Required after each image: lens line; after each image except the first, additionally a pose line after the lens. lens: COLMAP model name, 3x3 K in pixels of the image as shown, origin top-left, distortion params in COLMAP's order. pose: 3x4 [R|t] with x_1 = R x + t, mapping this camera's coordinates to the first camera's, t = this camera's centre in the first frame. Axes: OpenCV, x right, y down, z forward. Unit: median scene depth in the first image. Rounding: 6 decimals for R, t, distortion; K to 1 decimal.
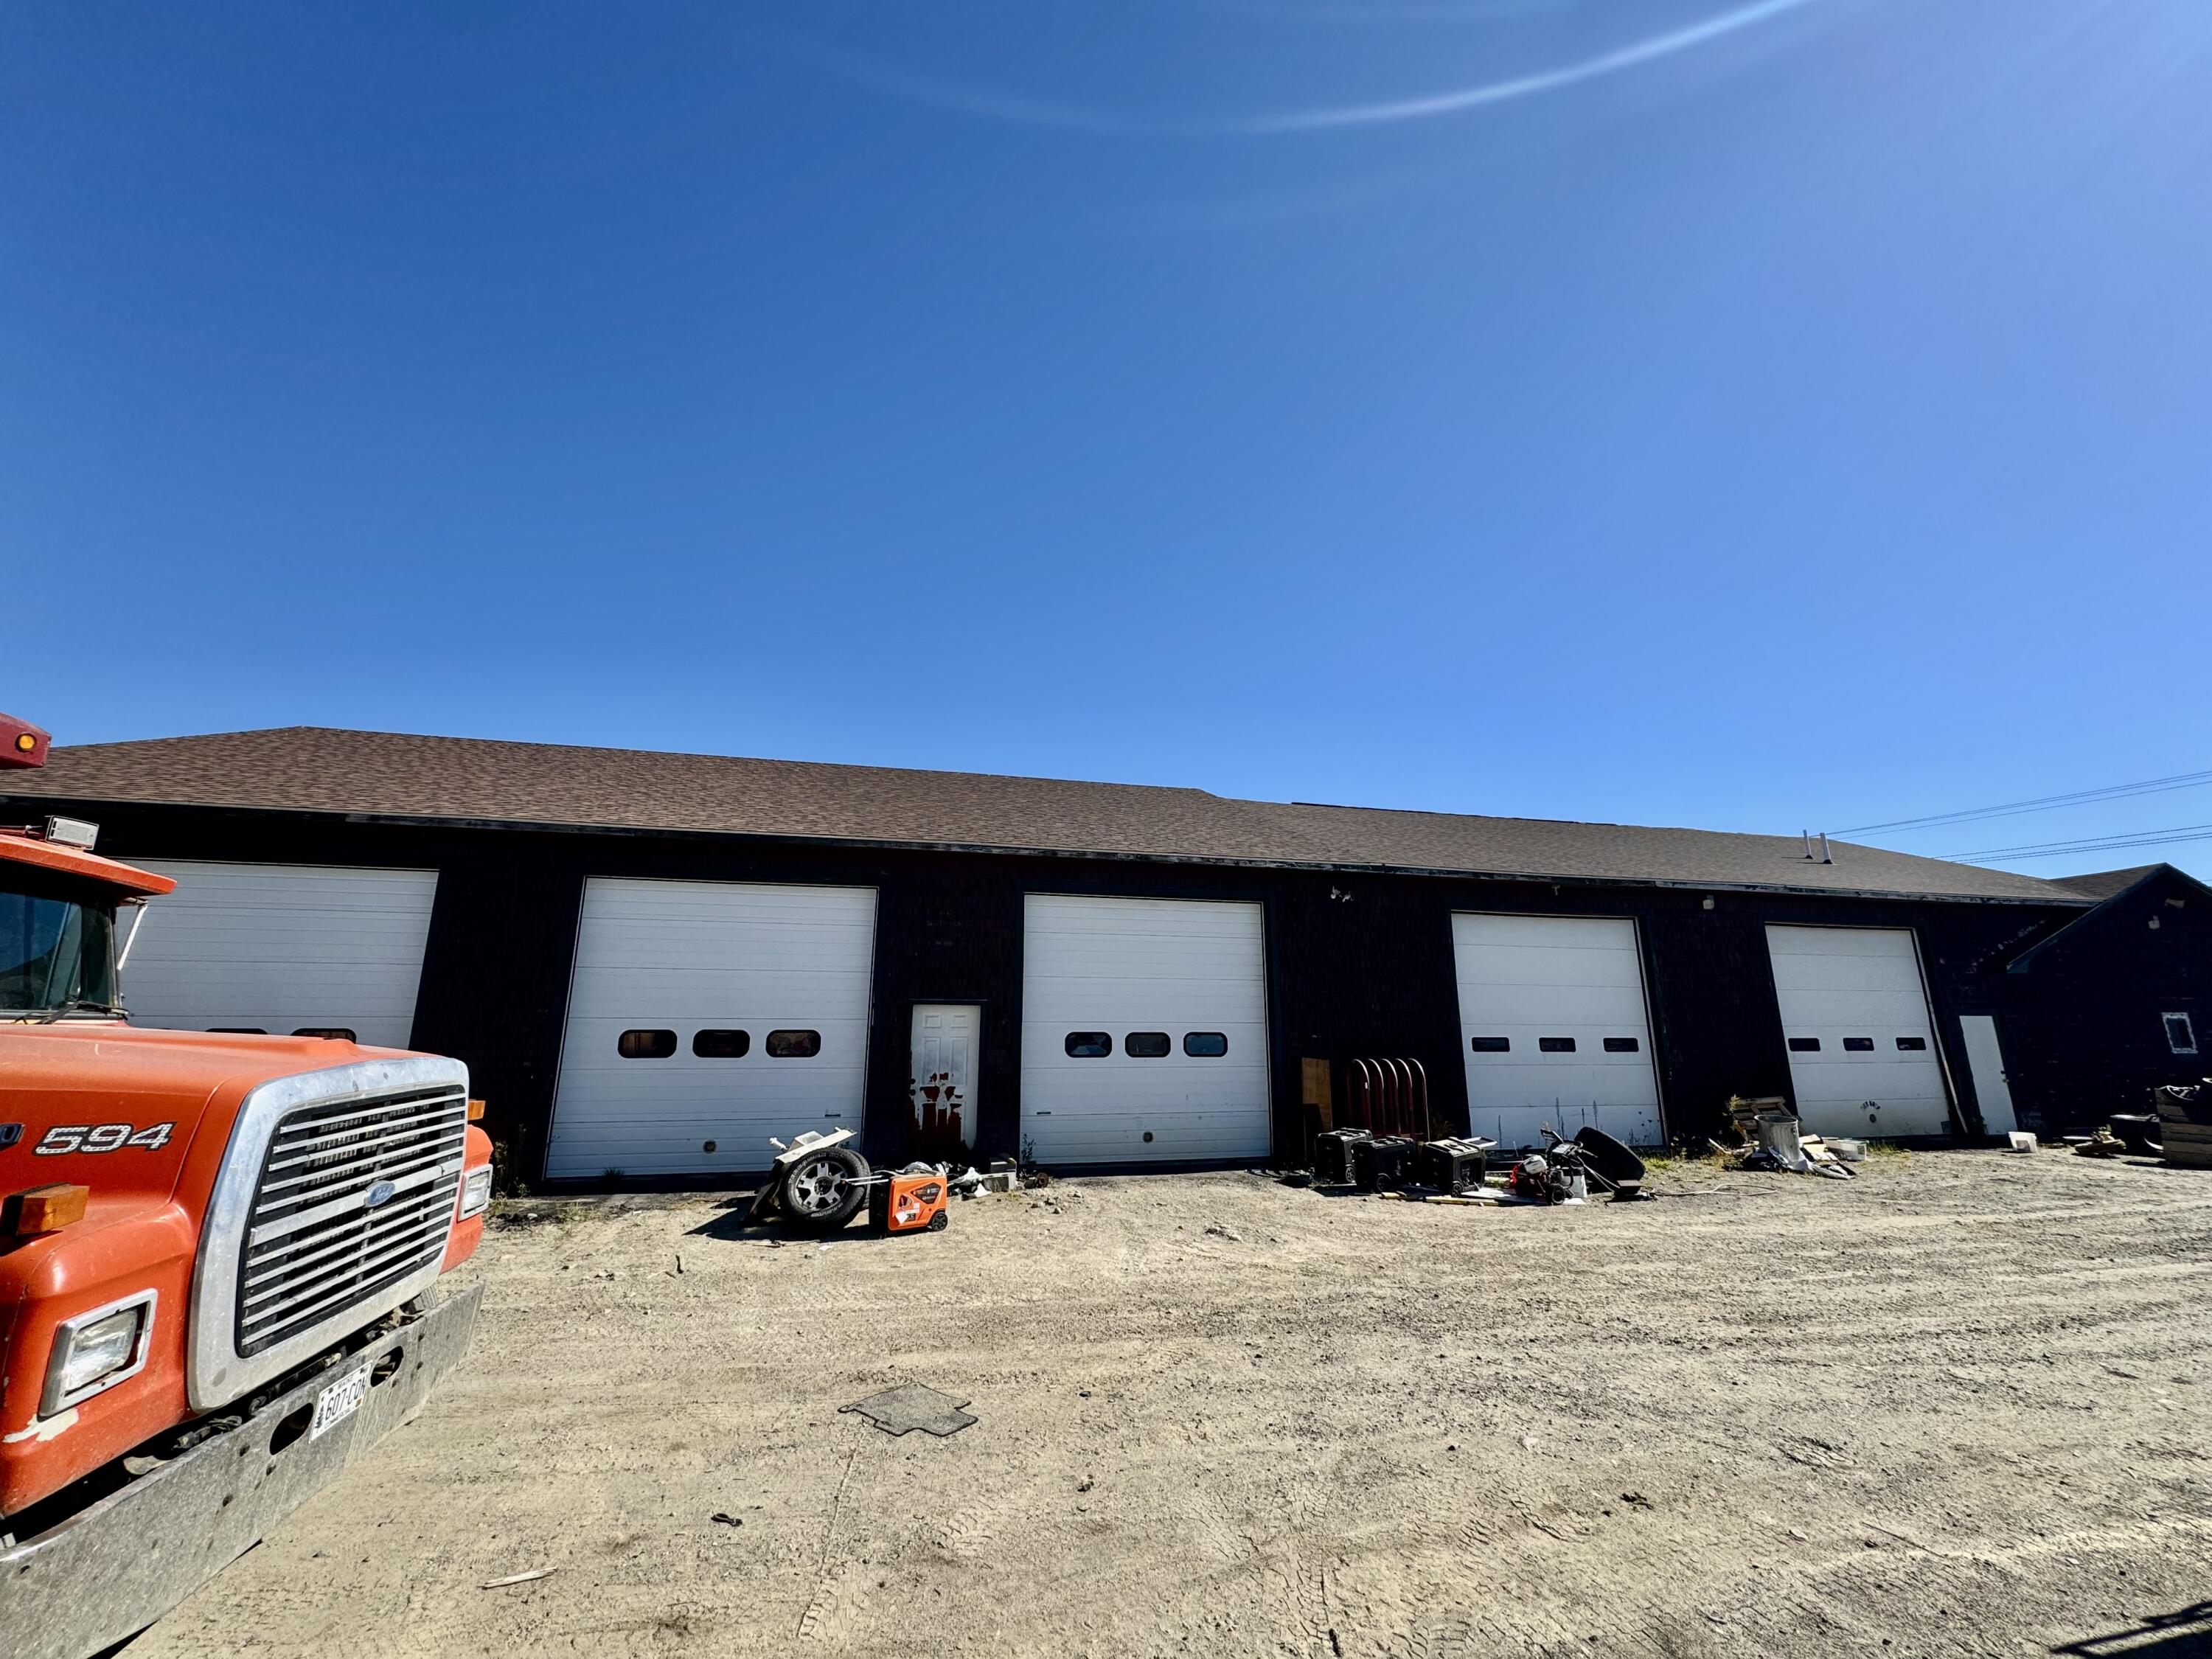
lens RADIAL K [[887.9, 0, 1104.2], [0, 887.9, 821.7], [0, 0, 1]] dist [-0.003576, 0.000155]
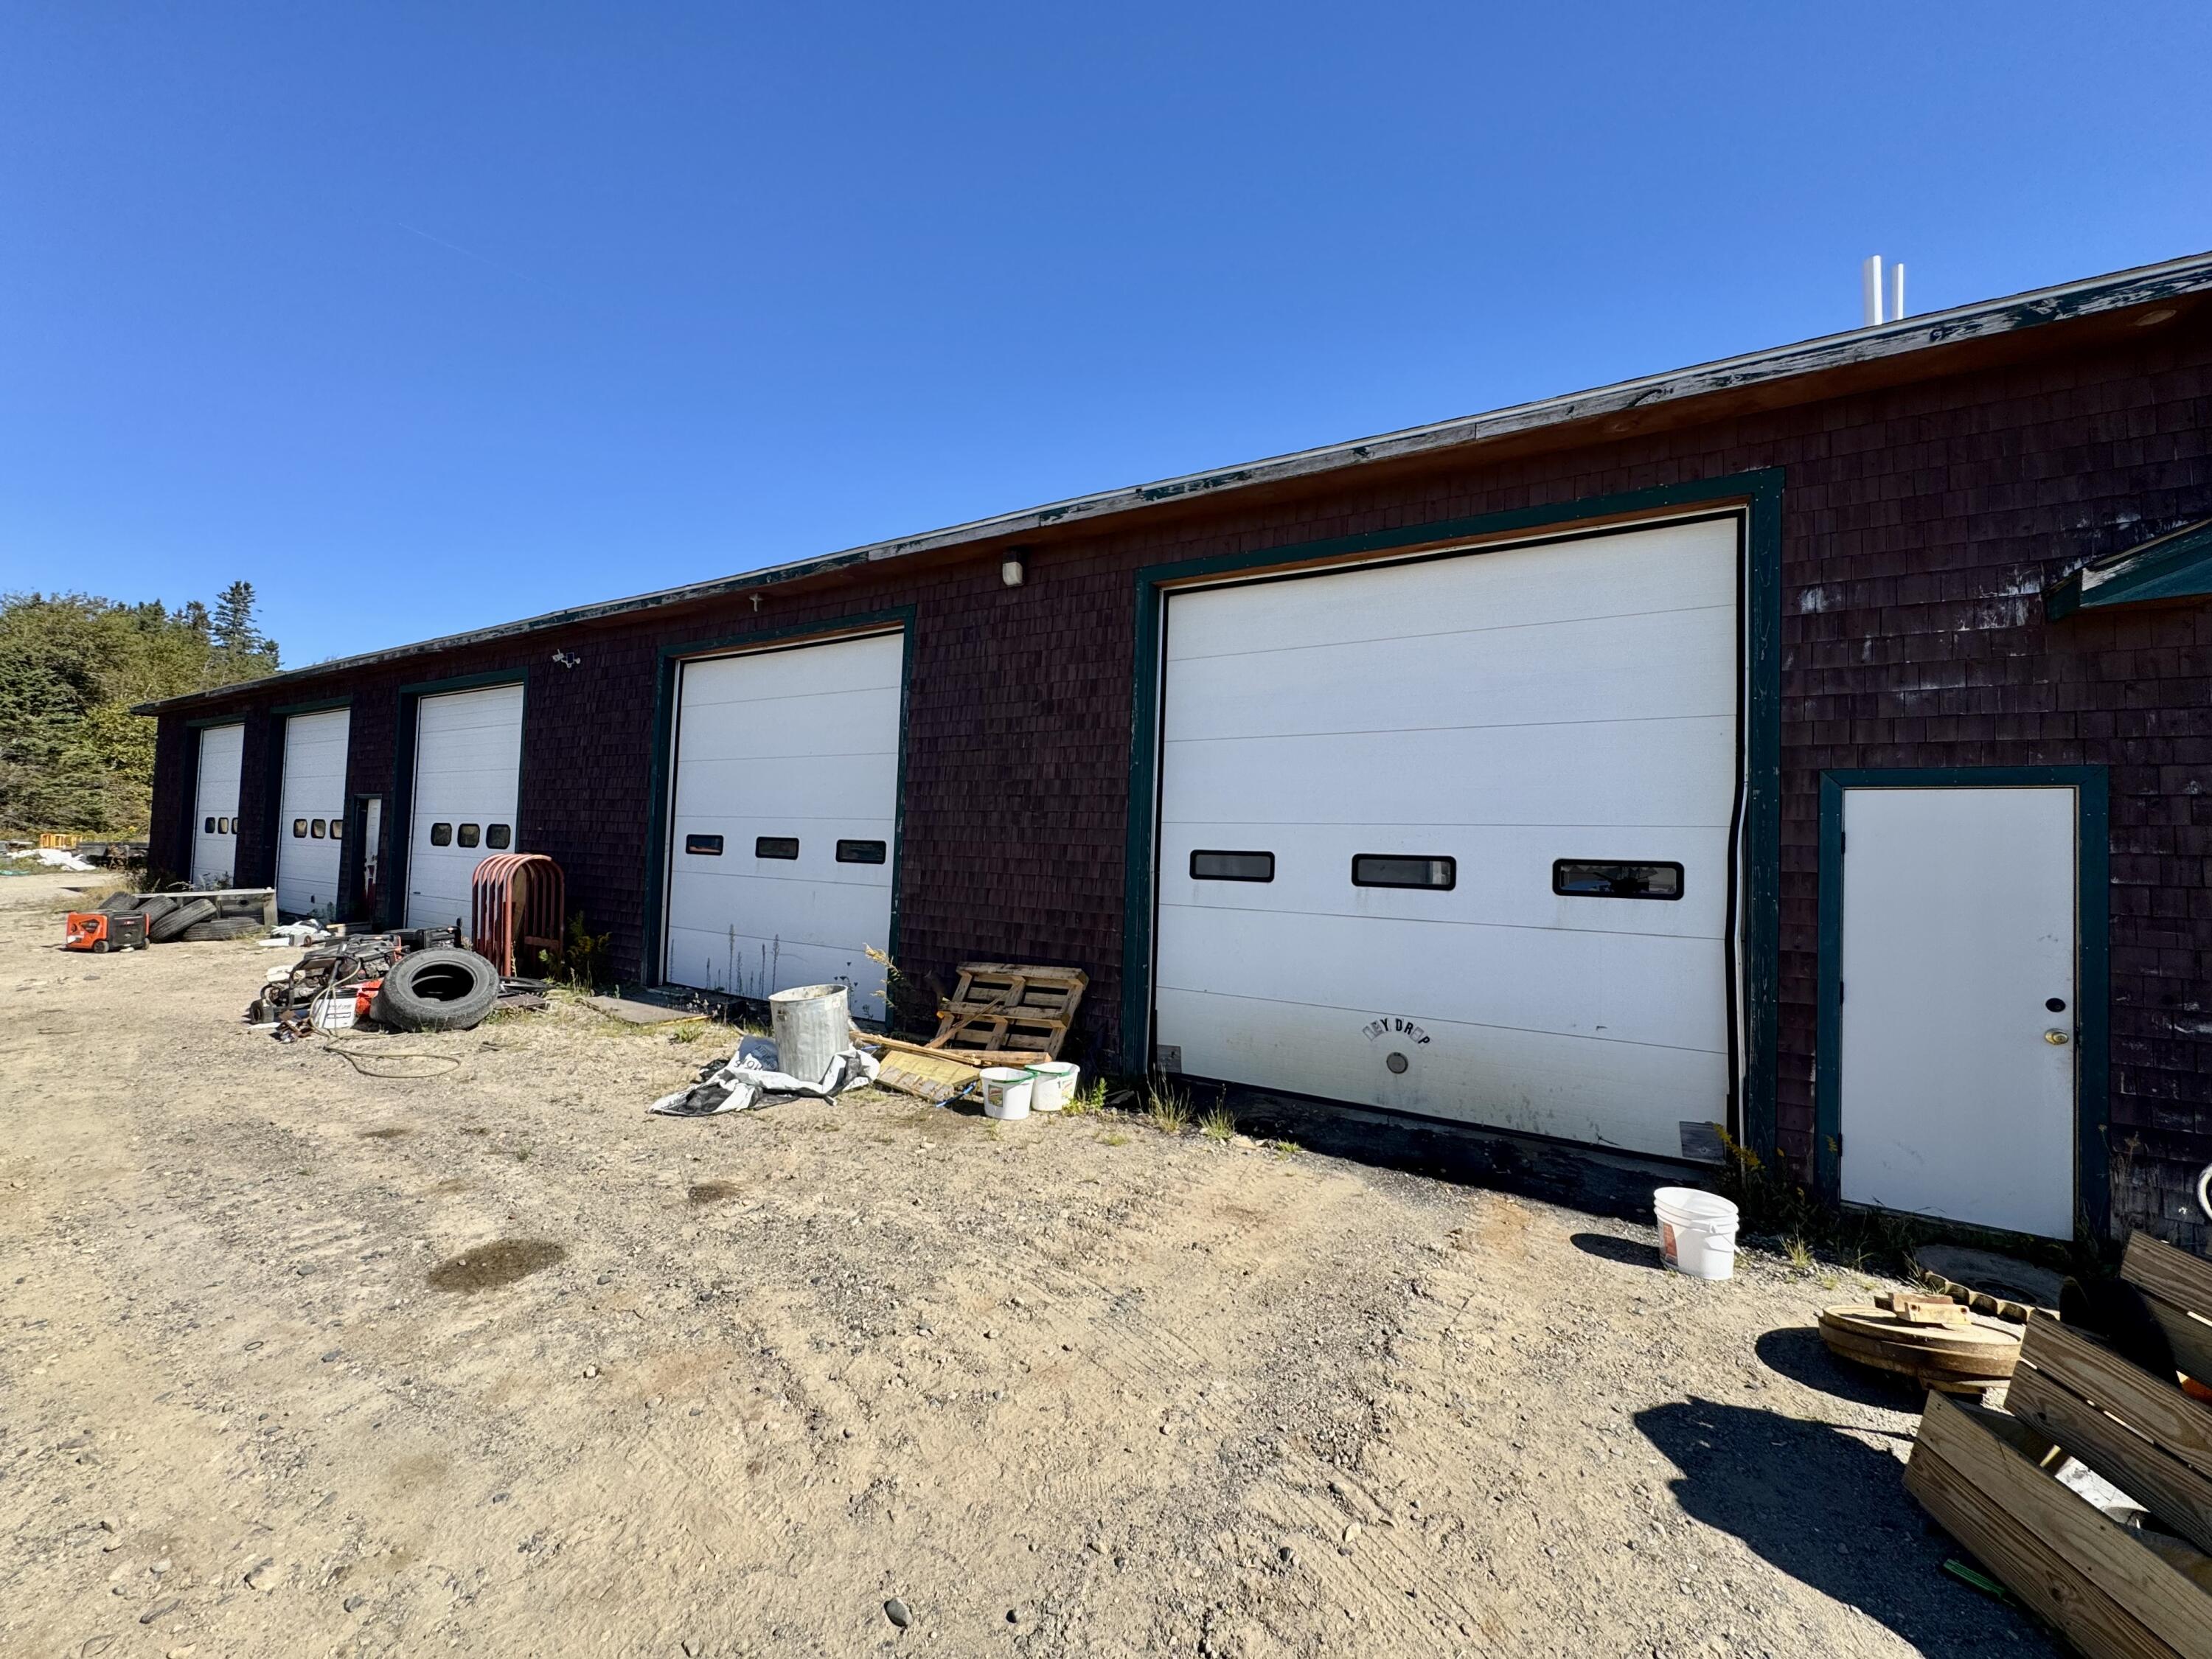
lens RADIAL K [[887.9, 0, 1106.7], [0, 887.9, 827.2], [0, 0, 1]] dist [-0.003576, 0.000155]
pose [[0.704623, 0.000115, -0.709582, 1.097604], [0.133769, 0.982048, 0.132994, 0.177269], [0.696859, -0.188630, 0.691958, 0.700616]]
